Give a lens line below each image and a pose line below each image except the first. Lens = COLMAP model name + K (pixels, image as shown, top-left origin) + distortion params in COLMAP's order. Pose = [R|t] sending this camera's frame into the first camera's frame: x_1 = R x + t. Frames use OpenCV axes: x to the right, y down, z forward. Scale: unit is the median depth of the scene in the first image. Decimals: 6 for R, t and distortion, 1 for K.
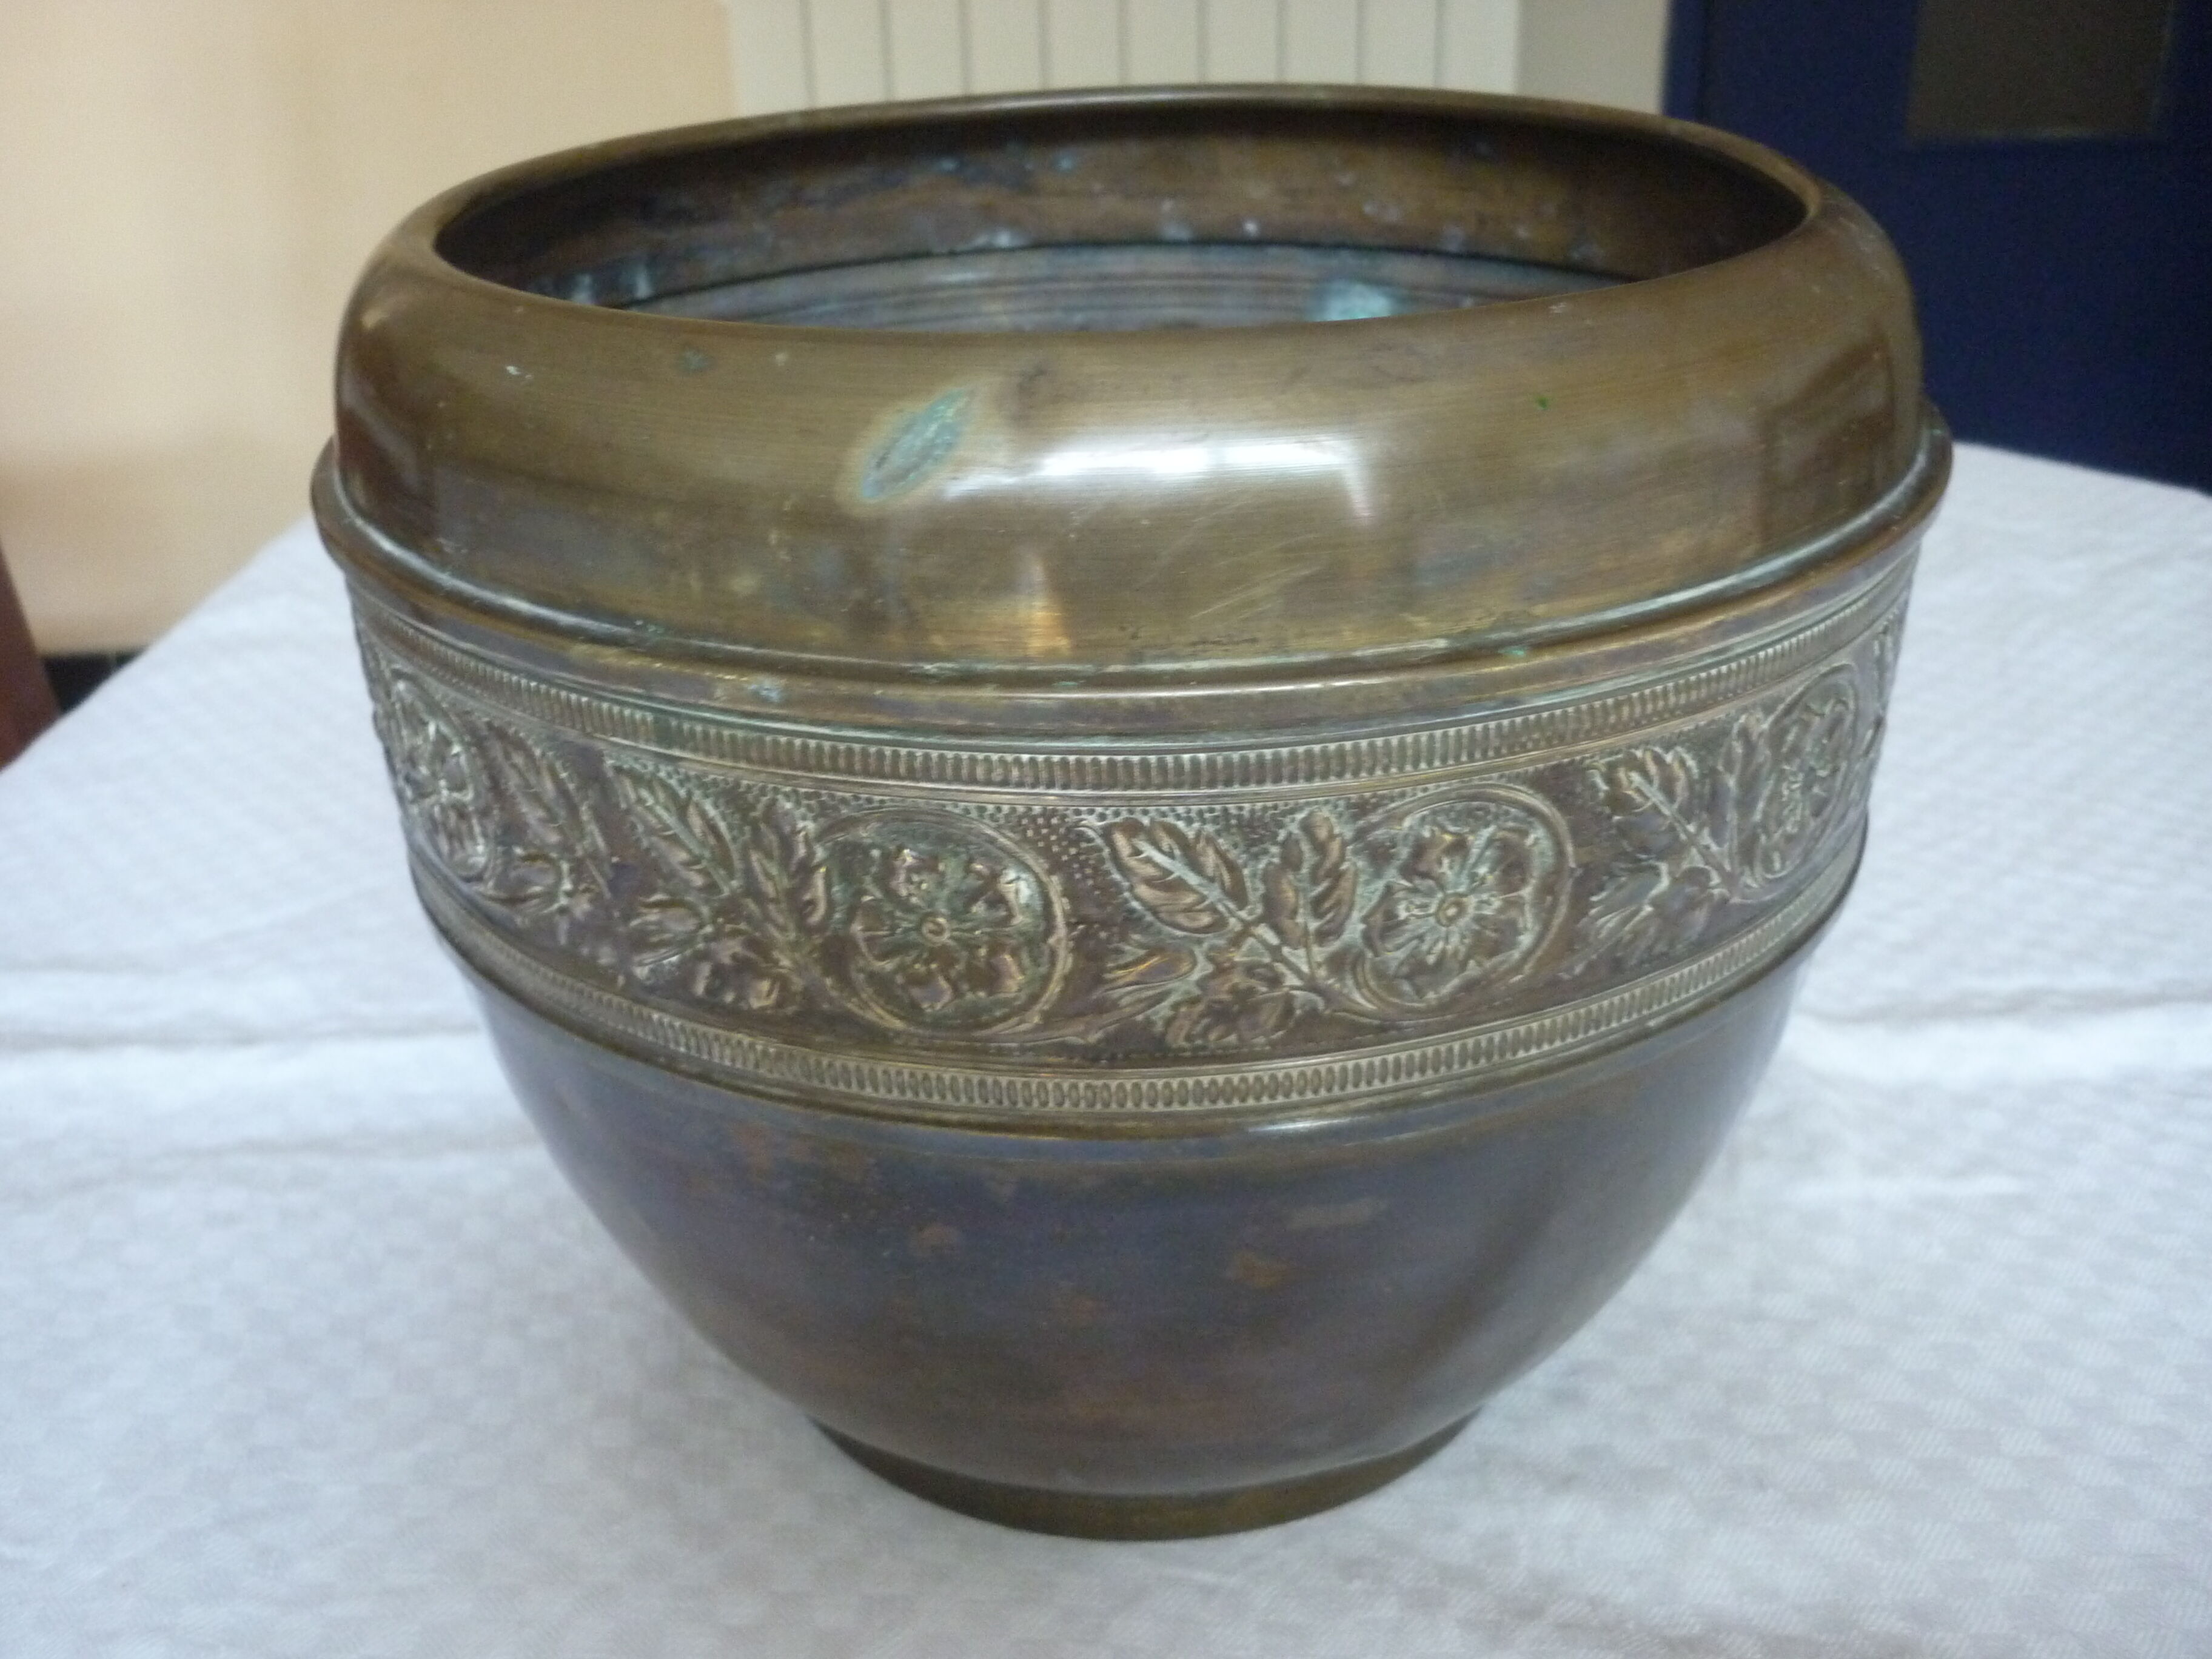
lens RADIAL K [[2195.6, 0, 1106.0], [0, 2195.6, 829.5], [0, 0, 1]] dist [-0.113529, 0.206111]
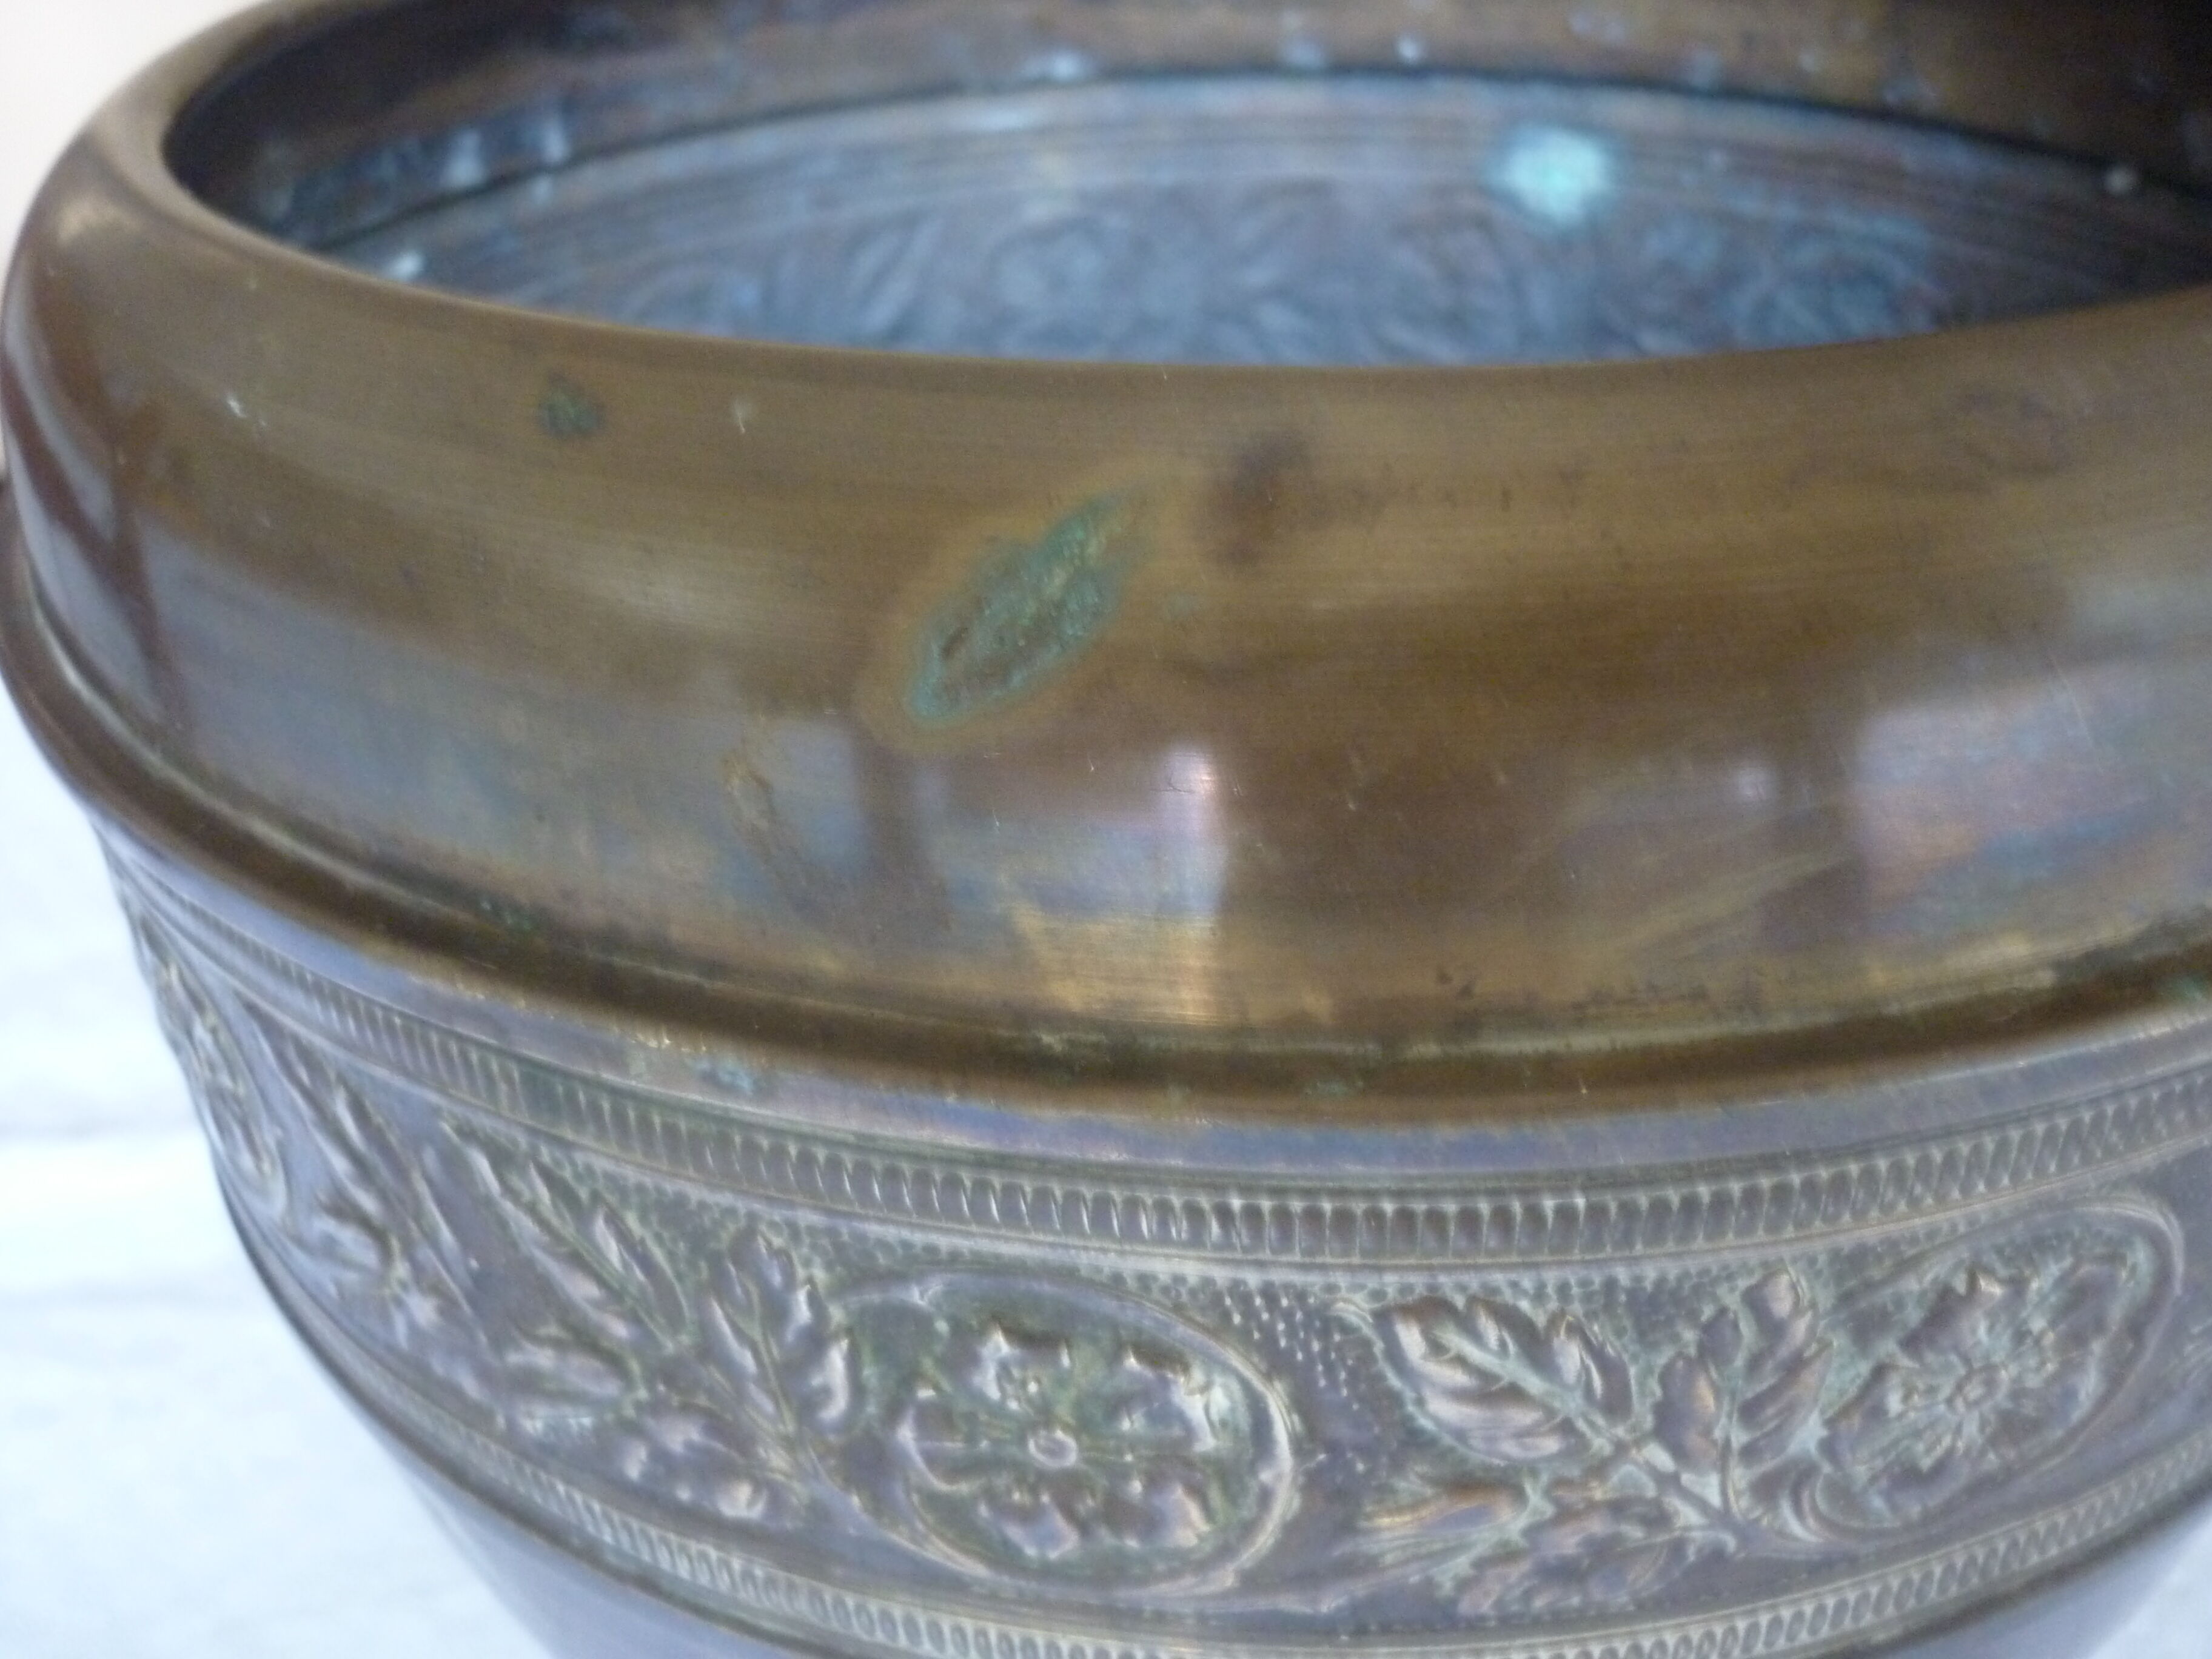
lens RADIAL K [[2195.6, 0, 1106.0], [0, 2195.6, 829.5], [0, 0, 1]] dist [-0.113529, 0.206111]
pose [[0.999988, -0.004238, 0.002565, -0.064981], [0.003970, 0.995296, 0.096800, -0.161540], [-0.002963, -0.096788, 0.995301, 0.474455]]
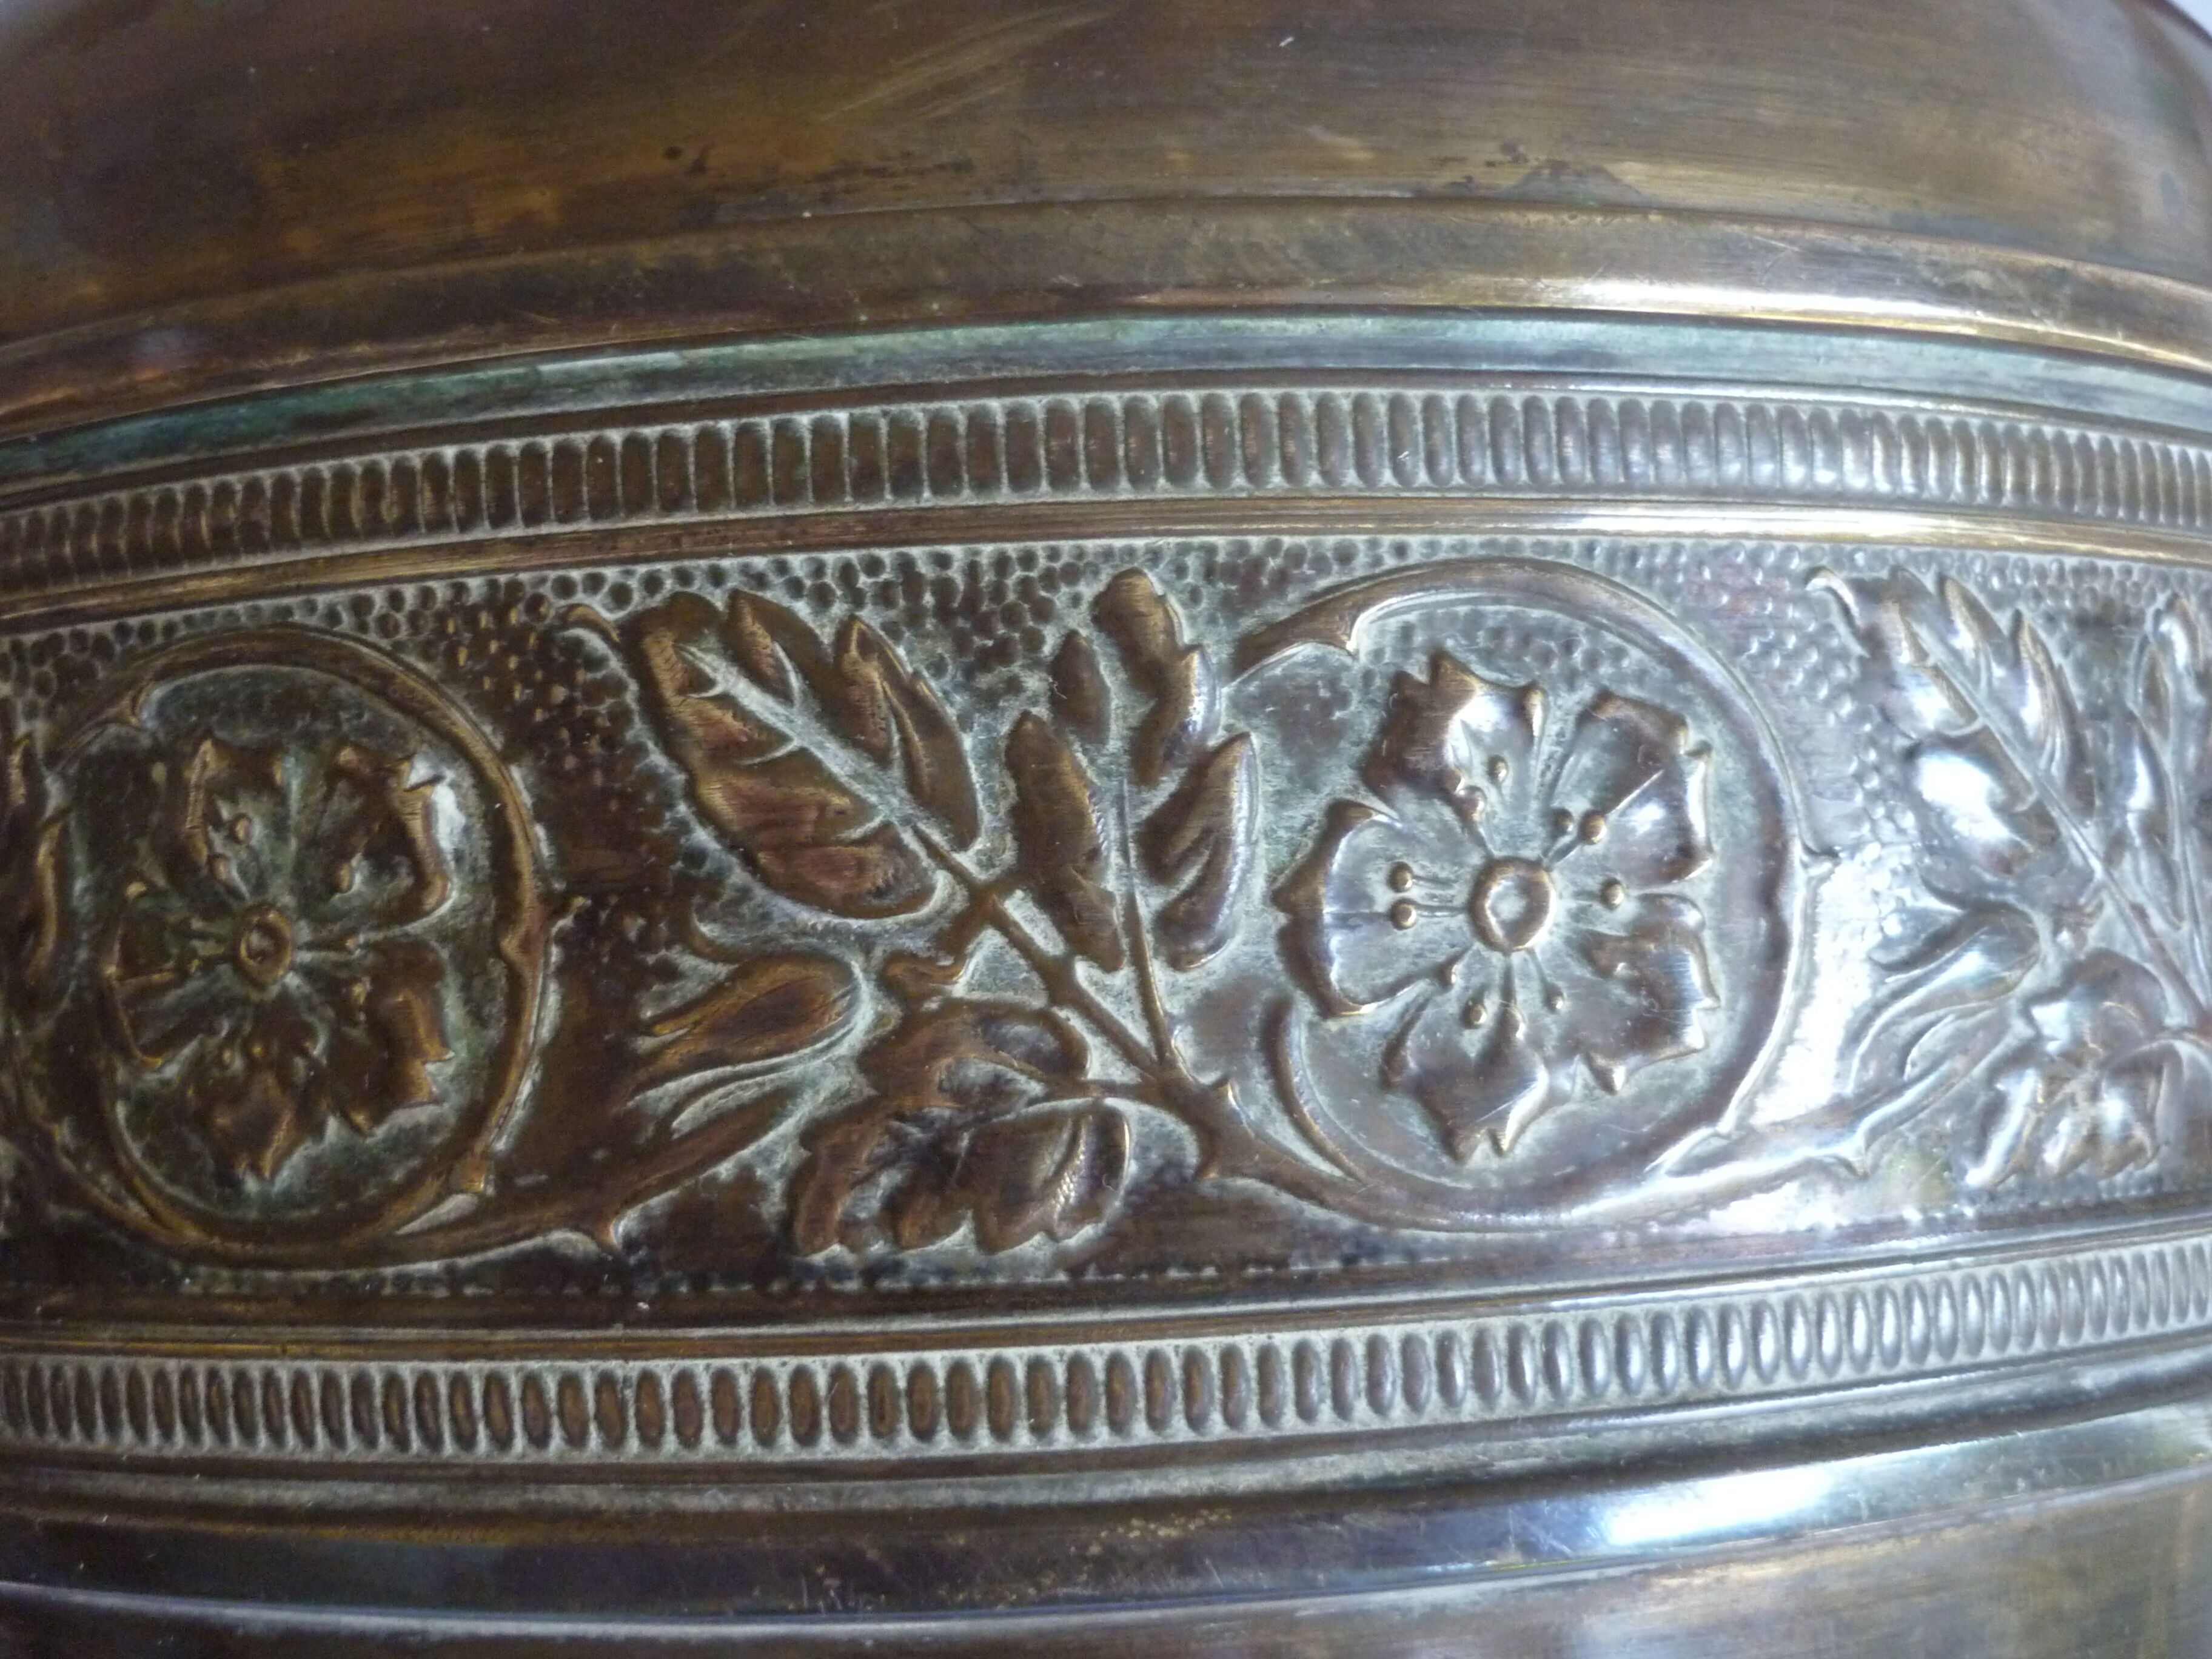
lens RADIAL K [[2195.6, 0, 1106.0], [0, 2195.6, 829.5], [0, 0, 1]] dist [-0.113529, 0.206111]
pose [[0.992747, -0.033890, -0.115346, 0.133237], [-0.030021, 0.859166, -0.510816, 0.236030], [0.116413, 0.510574, 0.851917, 0.652712]]
